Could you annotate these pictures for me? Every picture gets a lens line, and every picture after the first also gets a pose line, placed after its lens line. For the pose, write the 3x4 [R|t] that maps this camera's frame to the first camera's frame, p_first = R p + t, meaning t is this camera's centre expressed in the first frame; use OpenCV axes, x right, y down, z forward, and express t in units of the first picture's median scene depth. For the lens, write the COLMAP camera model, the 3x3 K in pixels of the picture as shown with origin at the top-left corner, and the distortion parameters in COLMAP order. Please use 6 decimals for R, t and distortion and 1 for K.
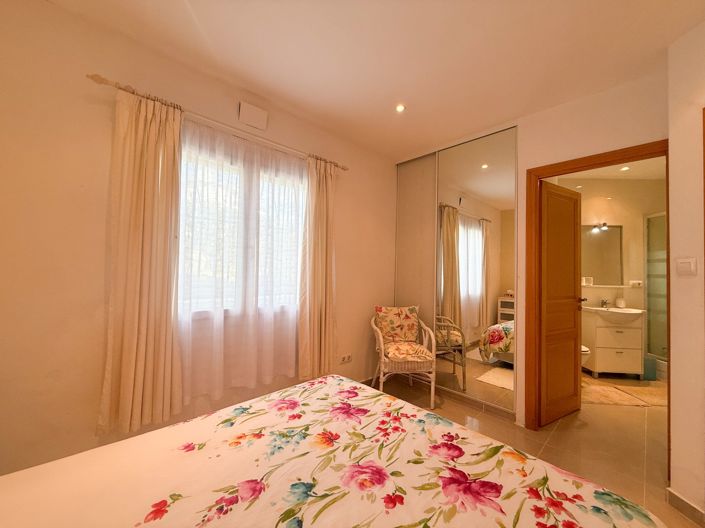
lens RADIAL K [[280.8, 0, 350.6], [0, 280.8, 264.1], [0, 0, 1]] dist [-0.000195, 0.000483]
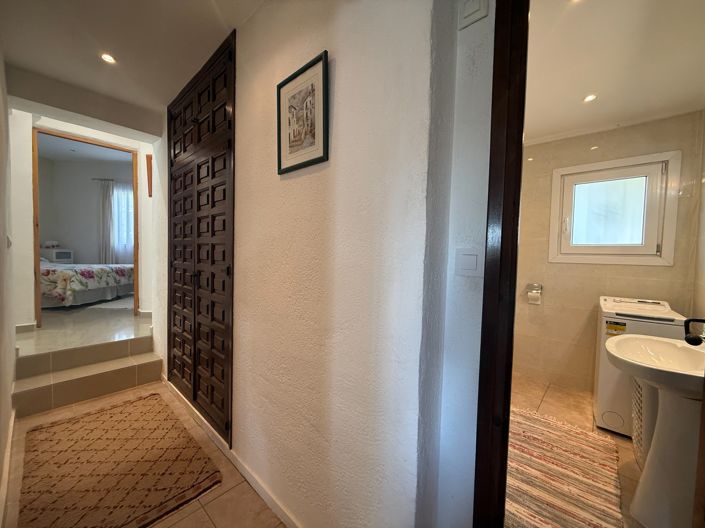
lens RADIAL K [[280.8, 0, 350.6], [0, 280.8, 264.1], [0, 0, 1]] dist [-0.000195, 0.000483]
pose [[0.774241, 0.018591, -0.632618, 3.184513], [0.012817, 0.998903, 0.045041, 0.273443], [0.632761, -0.042981, 0.773153, 0.166728]]
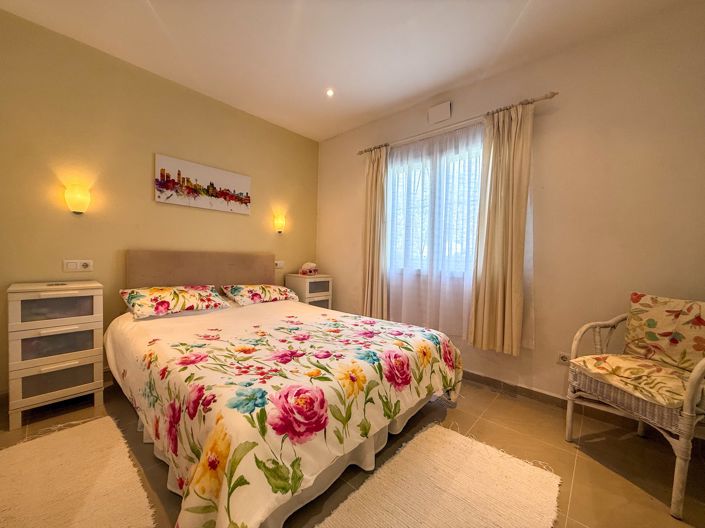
lens RADIAL K [[280.8, 0, 350.6], [0, 280.8, 264.1], [0, 0, 1]] dist [-0.000195, 0.000483]
pose [[0.079193, 0.005286, -0.996845, 0.933439], [0.004406, 0.999974, 0.005652, 0.130839], [0.996850, -0.004840, 0.079168, 0.575882]]
